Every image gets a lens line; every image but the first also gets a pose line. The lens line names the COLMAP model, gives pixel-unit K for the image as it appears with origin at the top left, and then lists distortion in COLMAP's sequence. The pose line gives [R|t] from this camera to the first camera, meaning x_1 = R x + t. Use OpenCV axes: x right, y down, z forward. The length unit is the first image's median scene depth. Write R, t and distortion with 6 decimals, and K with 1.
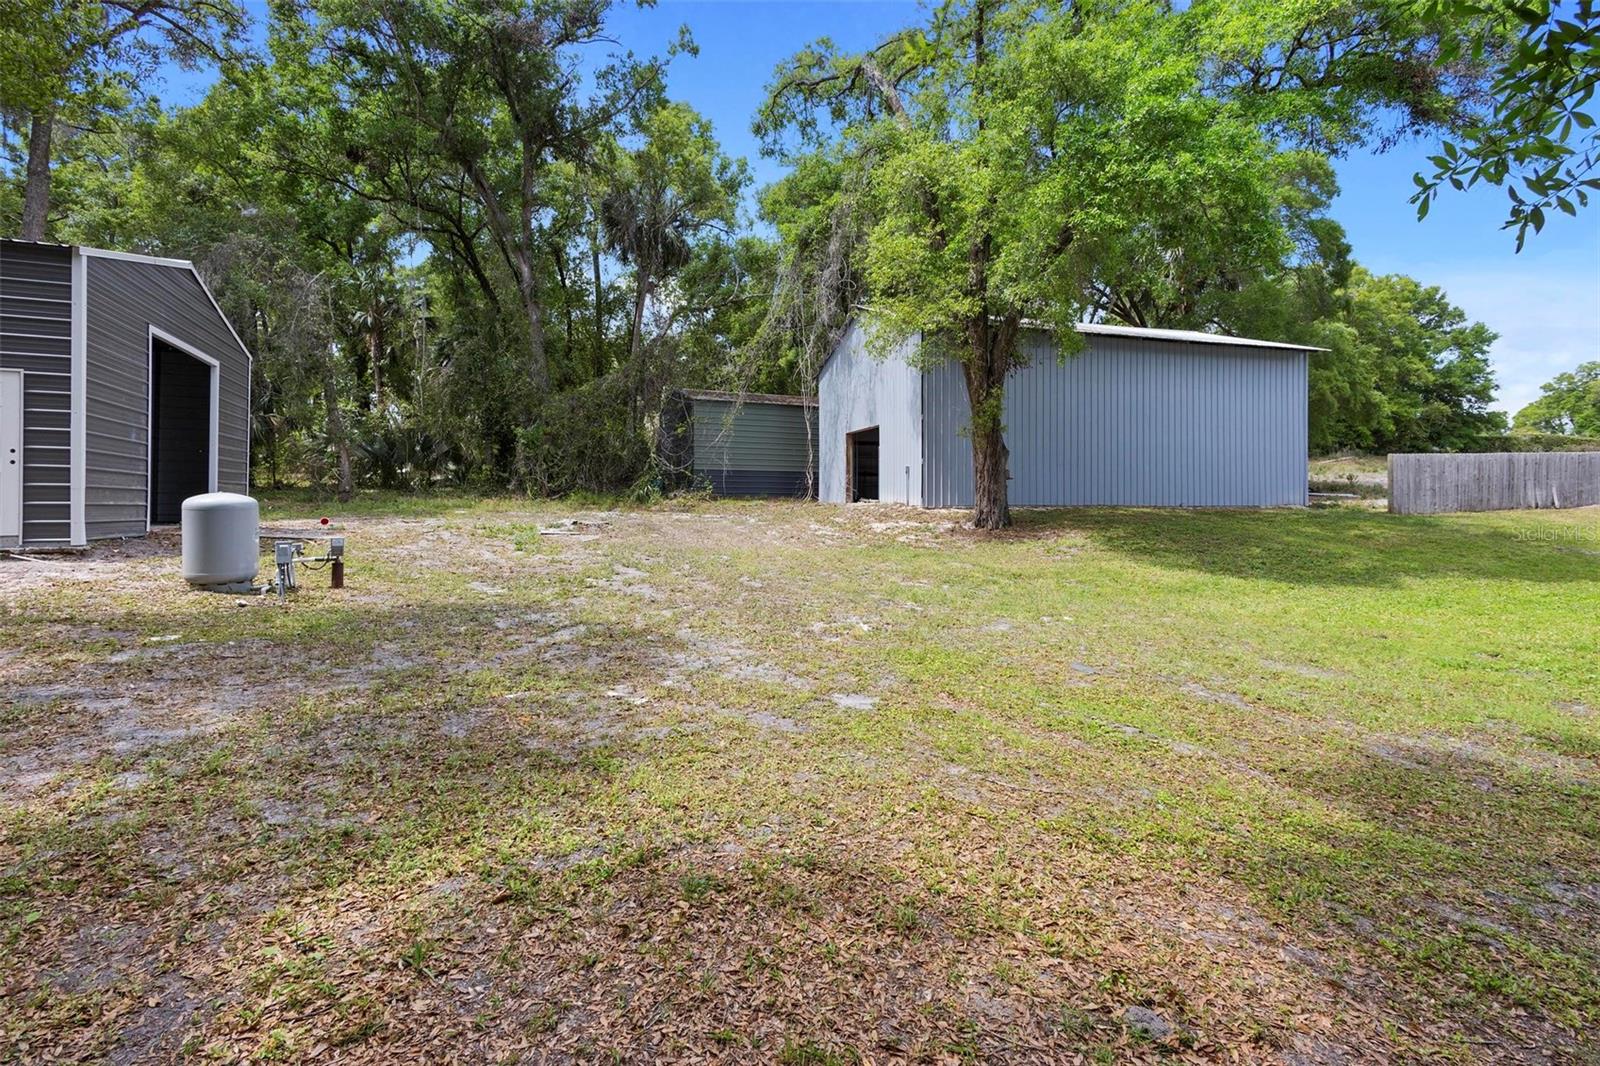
lens RADIAL K [[755.1, 0, 802.2], [0, 755.1, 506.4], [0, 0, 1]] dist [-0.000469, -0.000163]
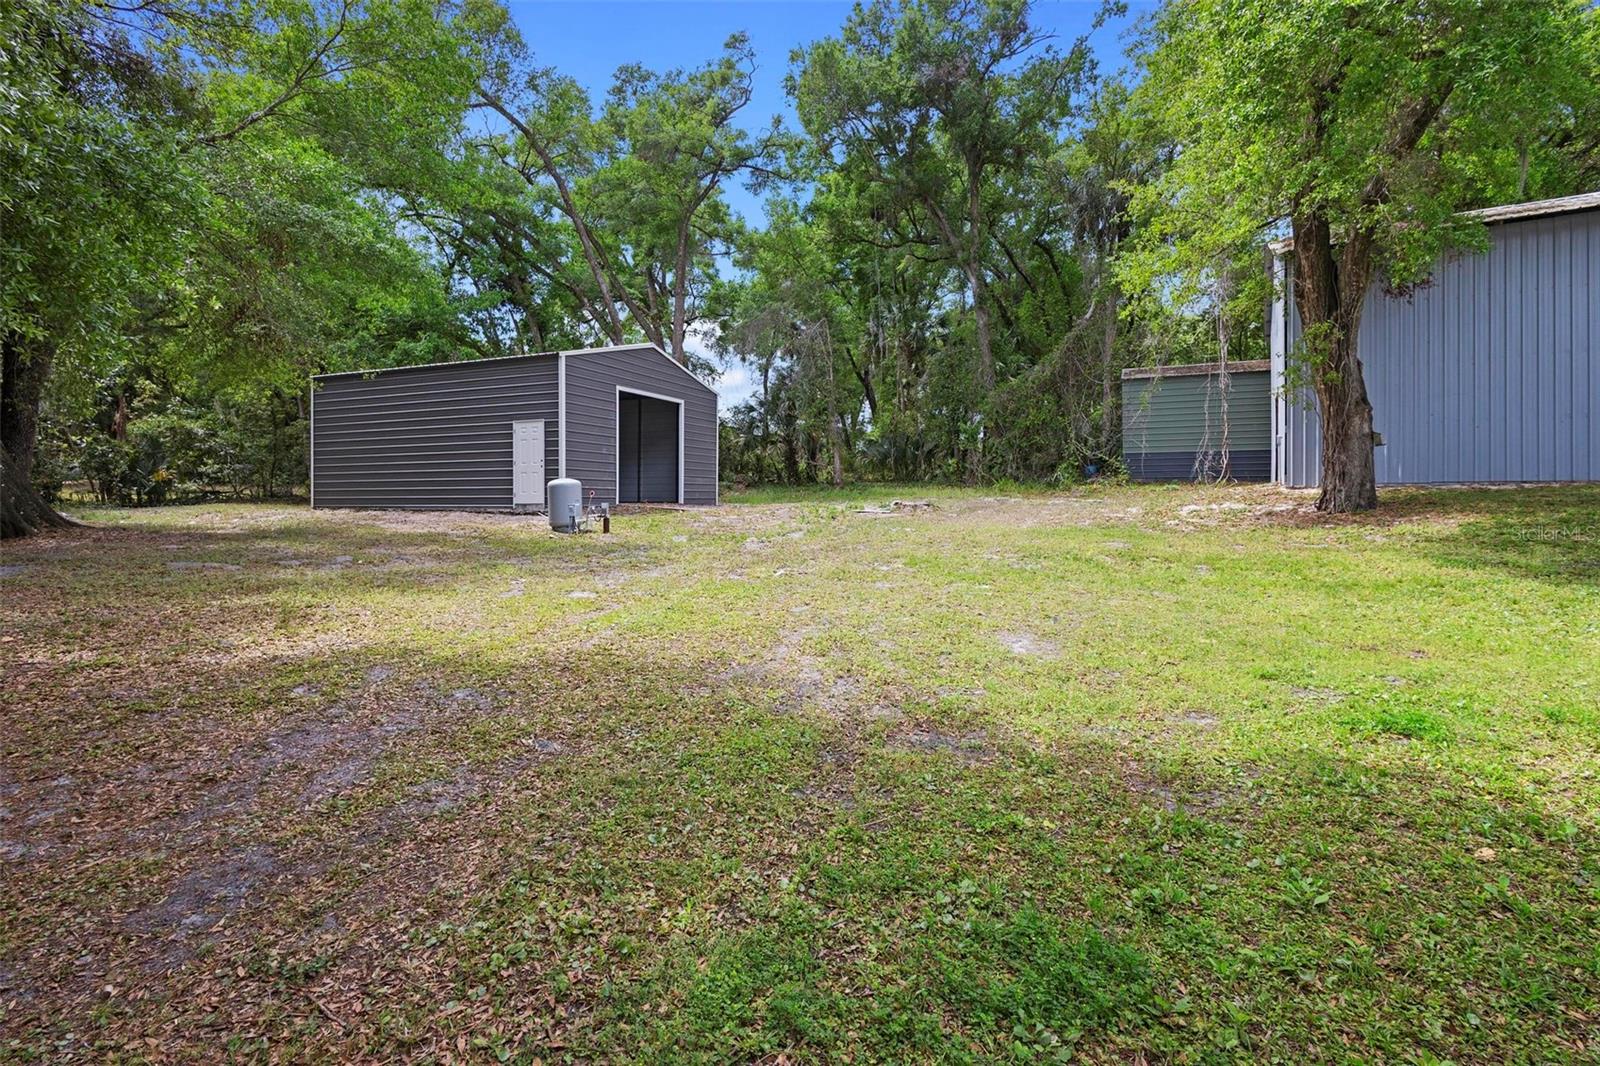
lens RADIAL K [[755.1, 0, 802.2], [0, 755.1, 506.4], [0, 0, 1]] dist [-0.000469, -0.000163]
pose [[0.670578, 0.004043, -0.741828, 0.490503], [0.000507, 0.999982, 0.005908, 0.020002], [0.741839, -0.004338, 0.670564, 0.093221]]
